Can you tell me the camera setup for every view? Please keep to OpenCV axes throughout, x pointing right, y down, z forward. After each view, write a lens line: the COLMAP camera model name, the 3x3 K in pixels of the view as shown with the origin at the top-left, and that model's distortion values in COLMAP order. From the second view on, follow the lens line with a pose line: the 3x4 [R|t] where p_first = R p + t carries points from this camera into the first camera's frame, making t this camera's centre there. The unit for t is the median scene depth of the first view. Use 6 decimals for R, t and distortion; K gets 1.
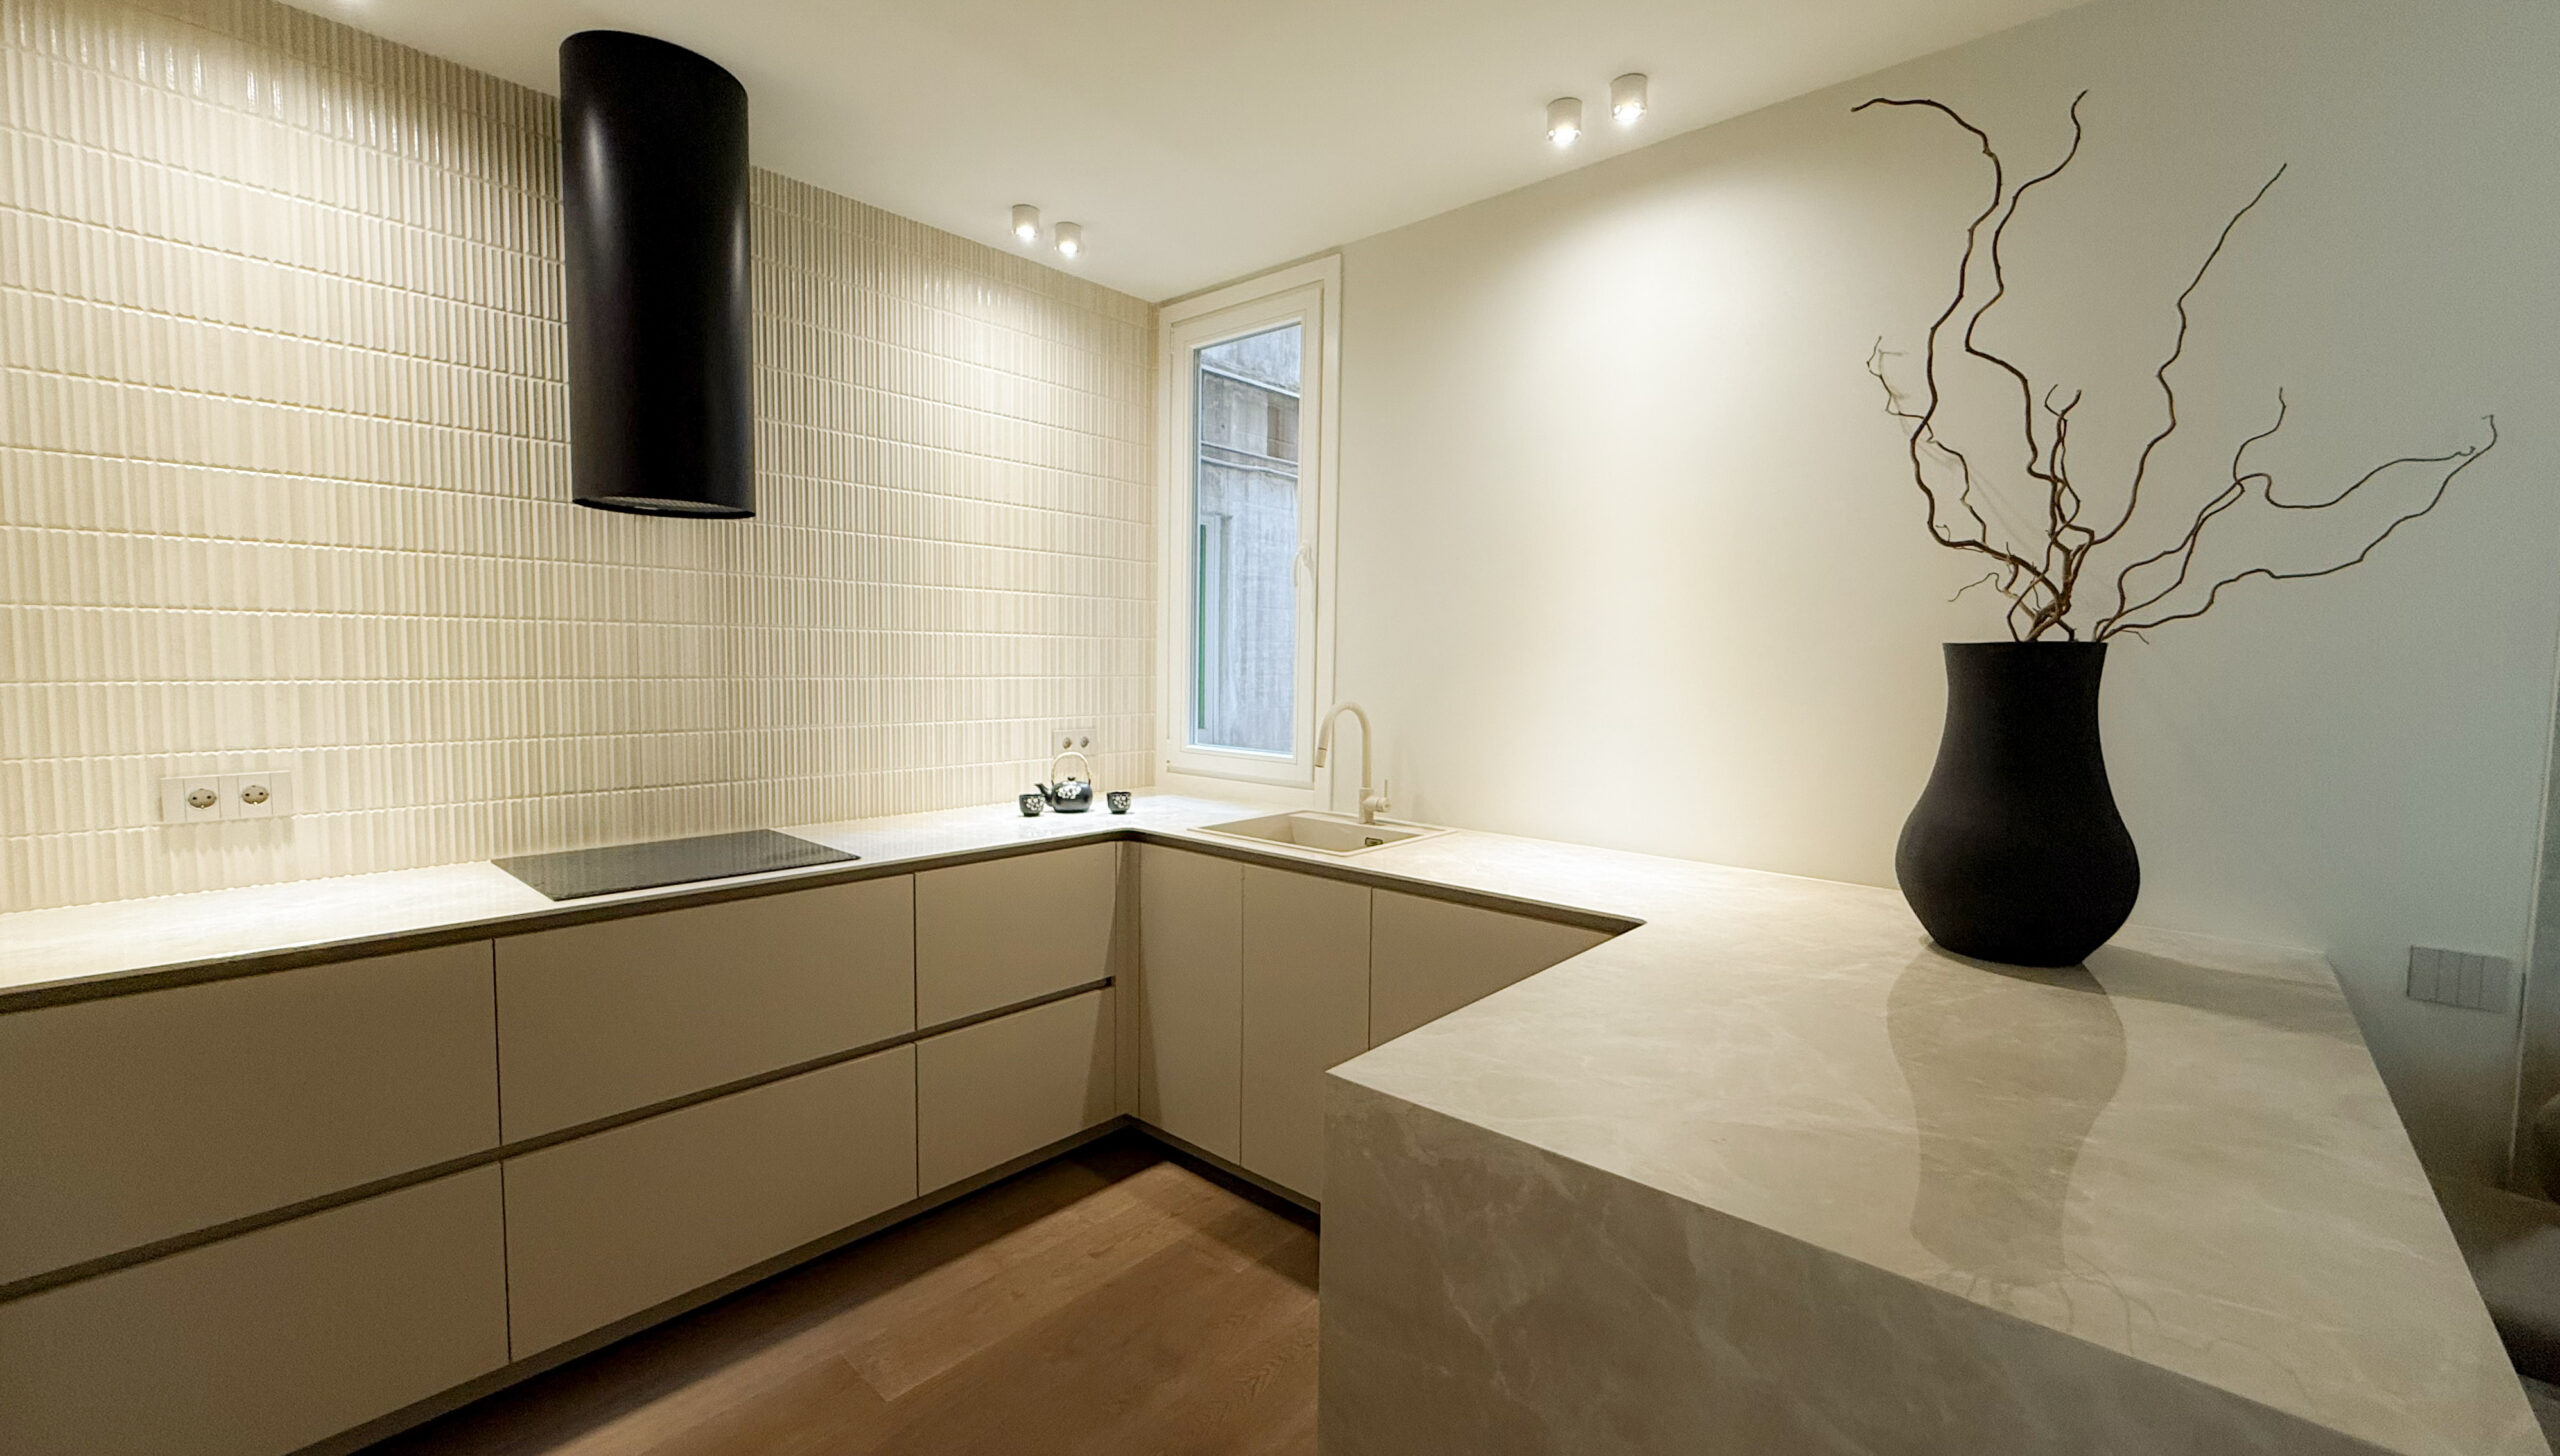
lens RADIAL K [[1028.8, 0, 1278.9], [0, 1028.8, 734.7], [0, 0, 1]] dist [0.001493, 0.000145]
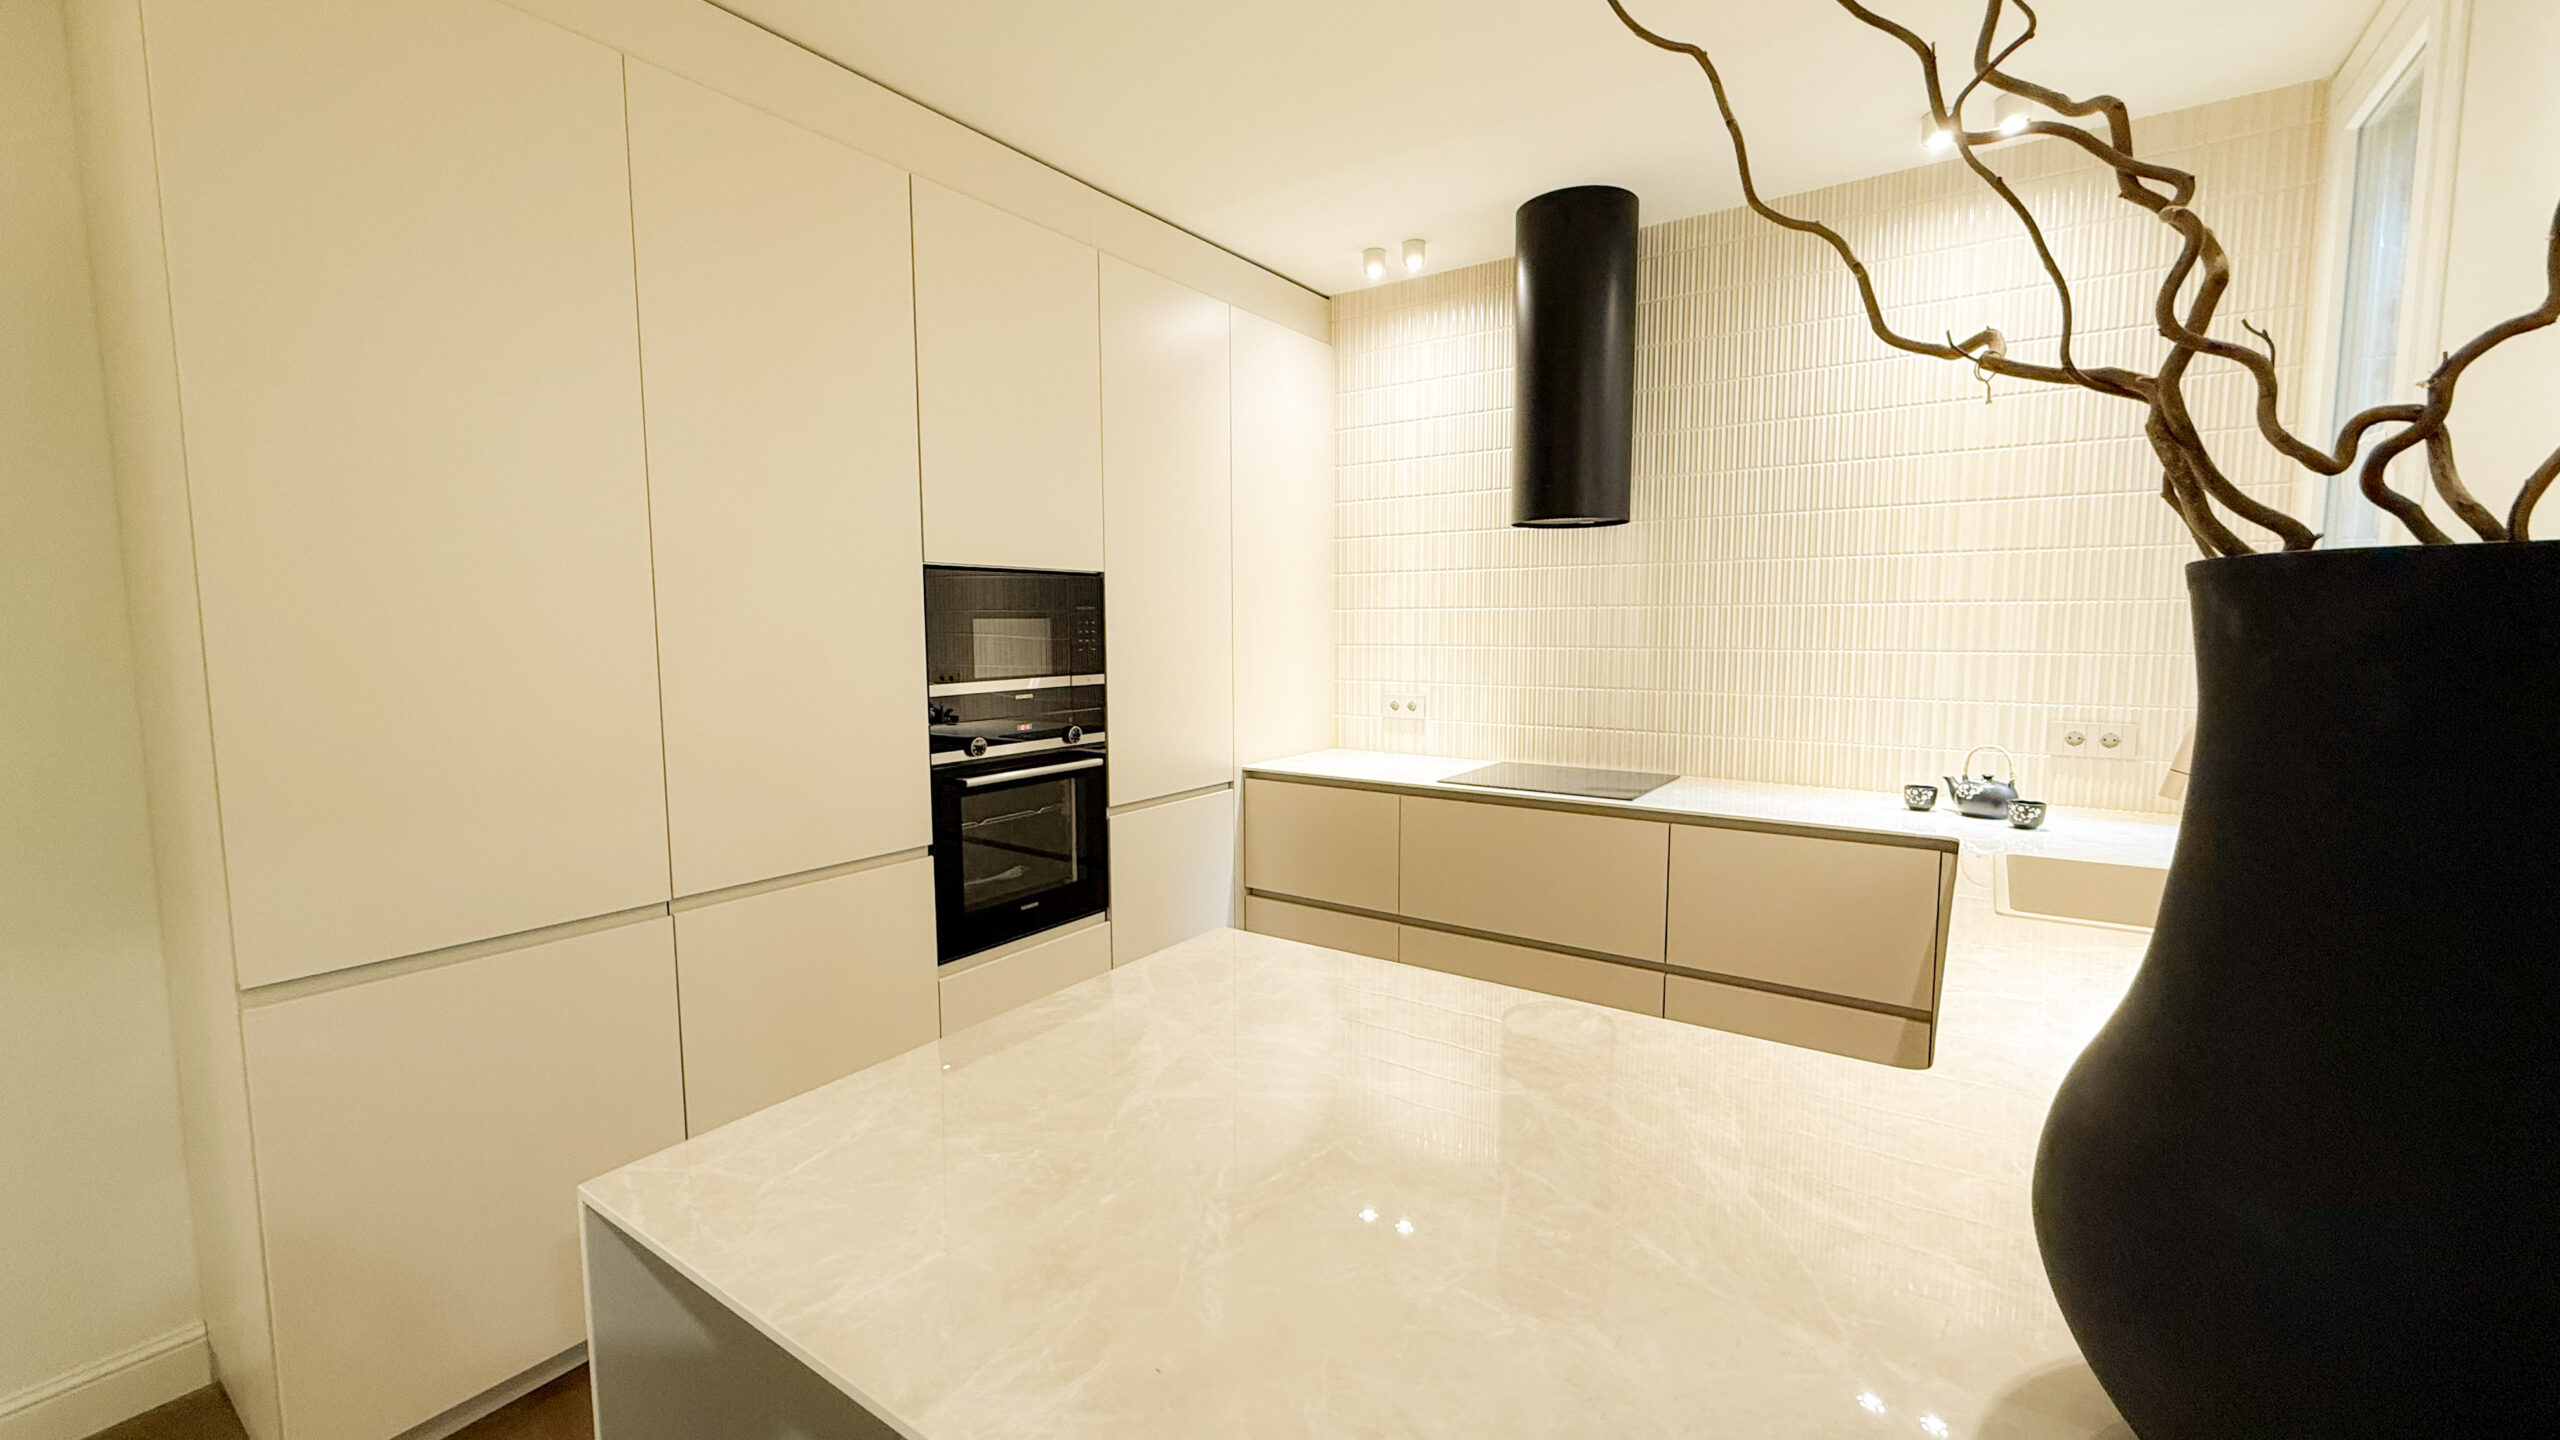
lens RADIAL K [[1030.5, 0, 1302.7], [0, 1030.5, 718.2], [0, 0, 1]] dist [-0.003464, -0.000089]
pose [[0.128764, 0.075996, -0.988759, 0.726615], [-0.067741, 0.995404, 0.067685, -0.029993], [0.989359, 0.058264, 0.133320, 0.461083]]
